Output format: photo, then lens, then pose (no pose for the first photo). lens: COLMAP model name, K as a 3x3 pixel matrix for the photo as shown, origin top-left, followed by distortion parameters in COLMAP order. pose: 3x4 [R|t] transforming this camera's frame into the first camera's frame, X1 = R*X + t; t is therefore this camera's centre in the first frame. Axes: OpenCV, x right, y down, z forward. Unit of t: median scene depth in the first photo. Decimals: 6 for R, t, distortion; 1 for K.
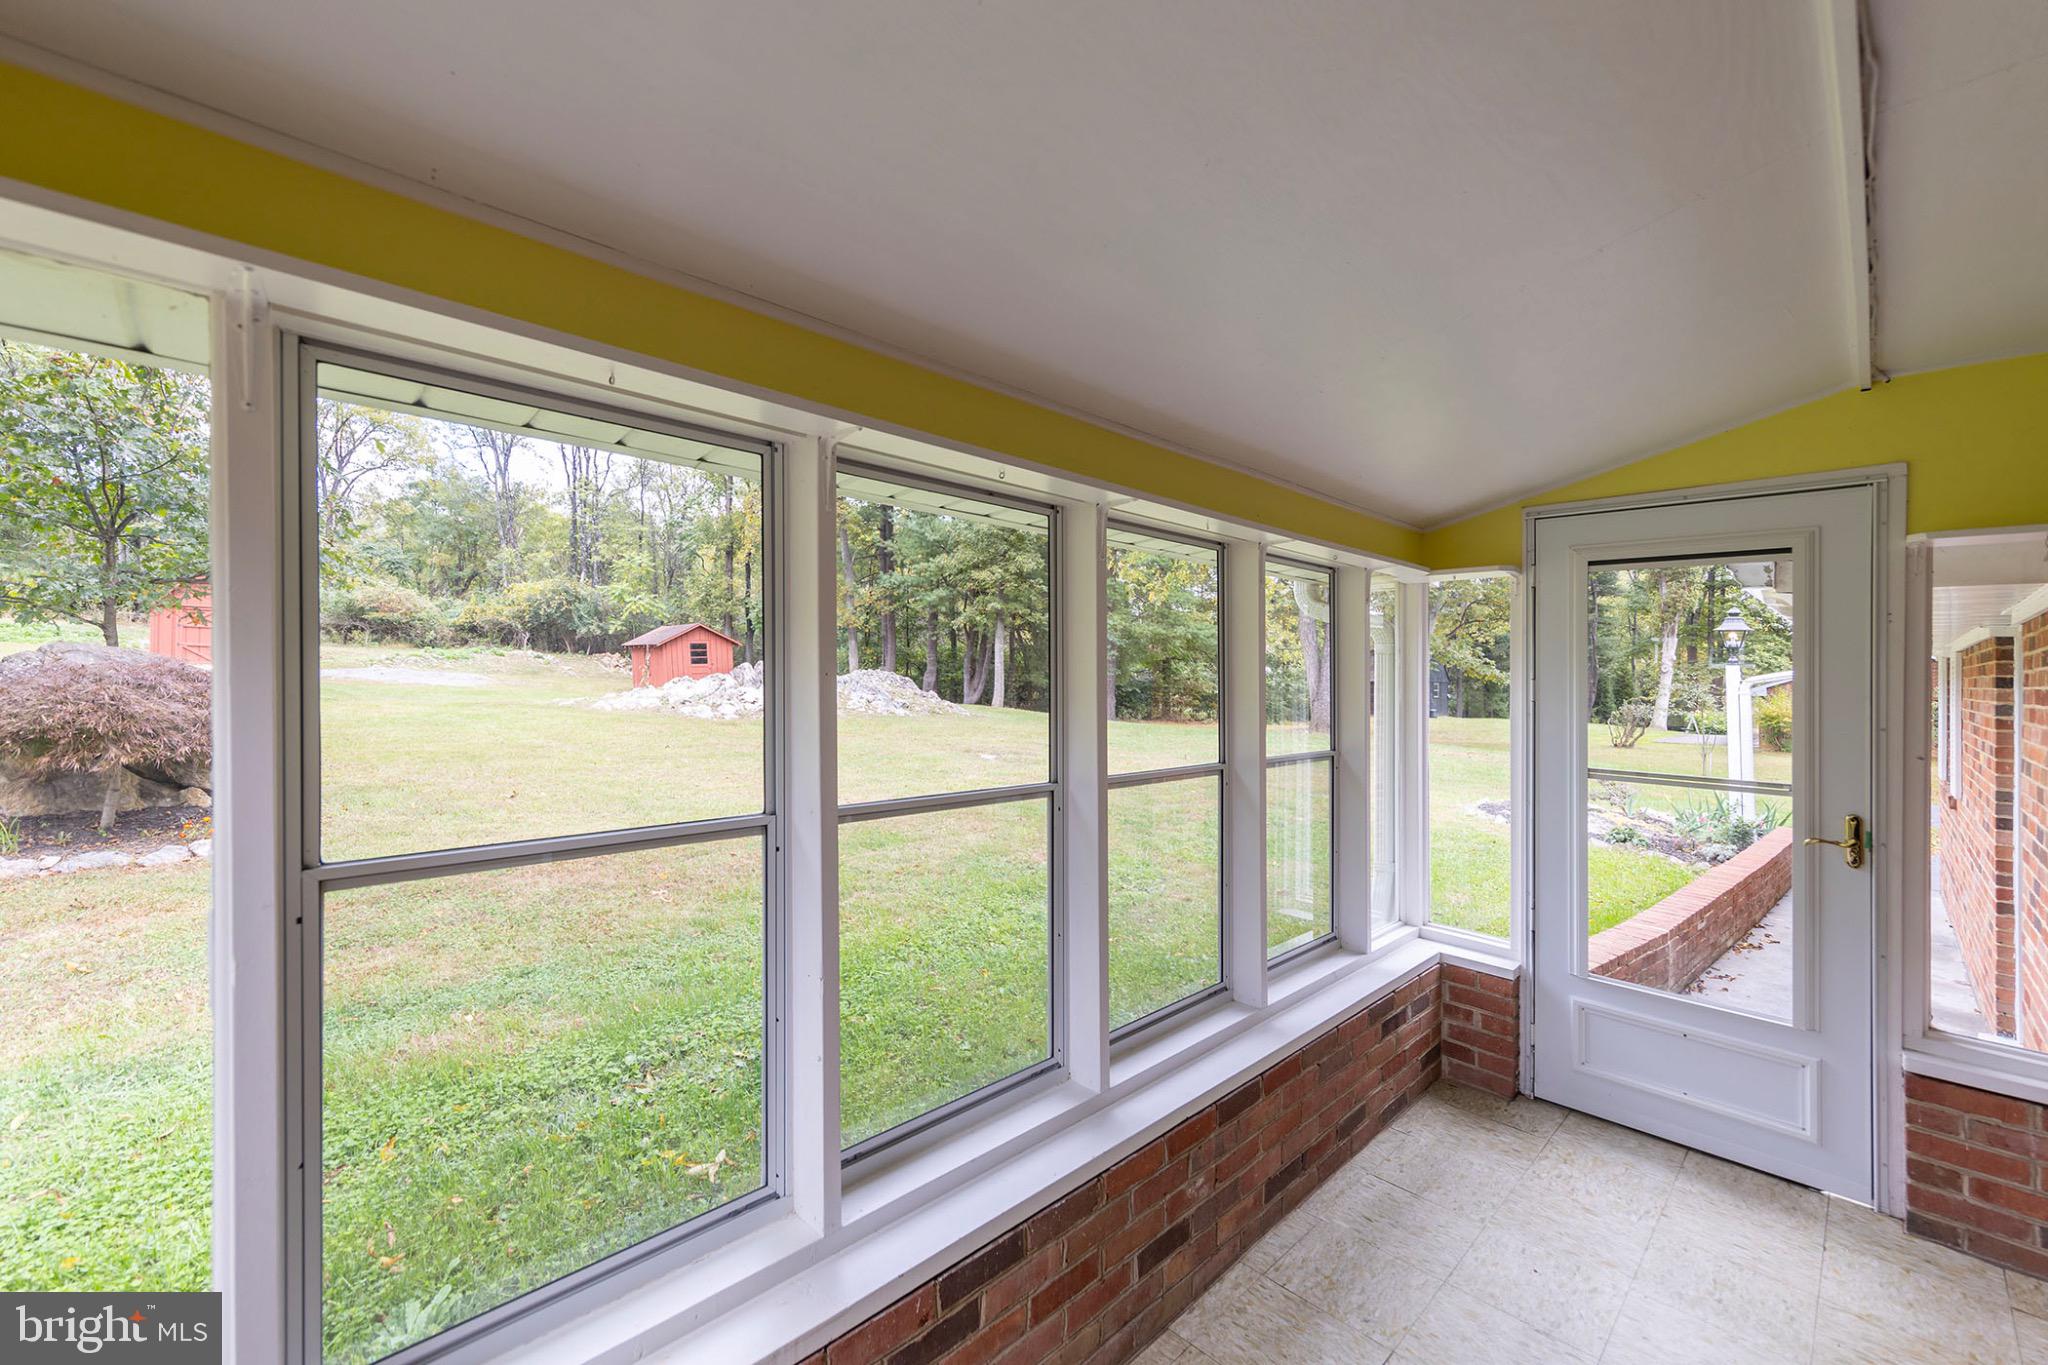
lens RADIAL K [[810.0, 0, 1017.7], [0, 810.0, 697.7], [0, 0, 1]] dist [0.014422, -0.000439]
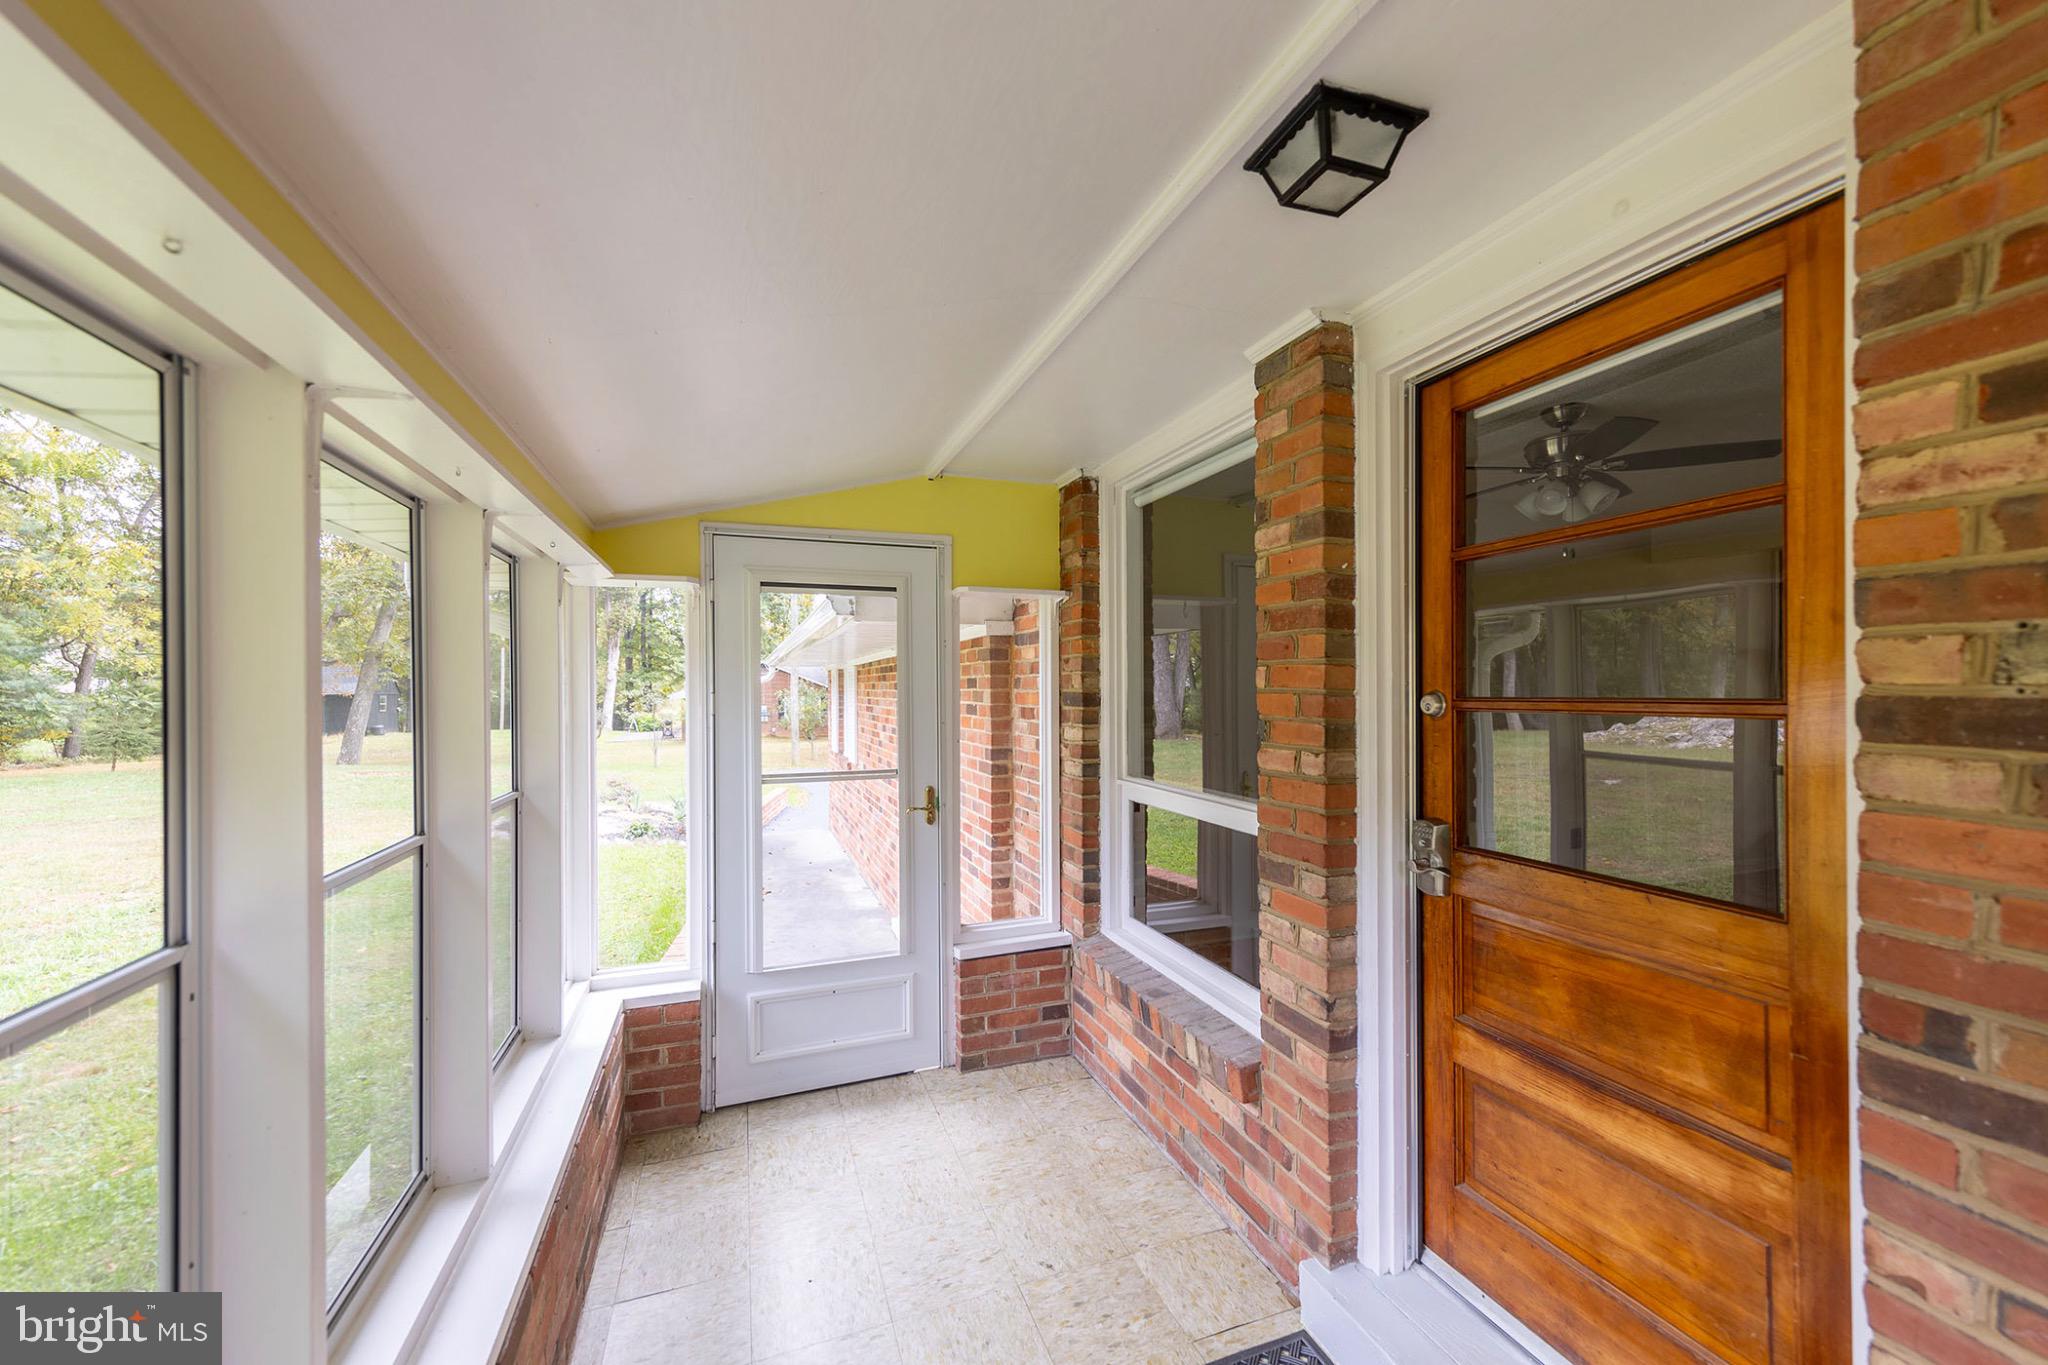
lens RADIAL K [[810.0, 0, 1026.6], [0, 810.0, 682.8], [0, 0, 1]] dist [0.014422, -0.000439]
pose [[0.414366, -0.015595, 0.909977, -0.121060], [0.042410, 0.999098, -0.002190, -0.016525], [-0.909122, 0.039500, 0.414654, 0.234531]]
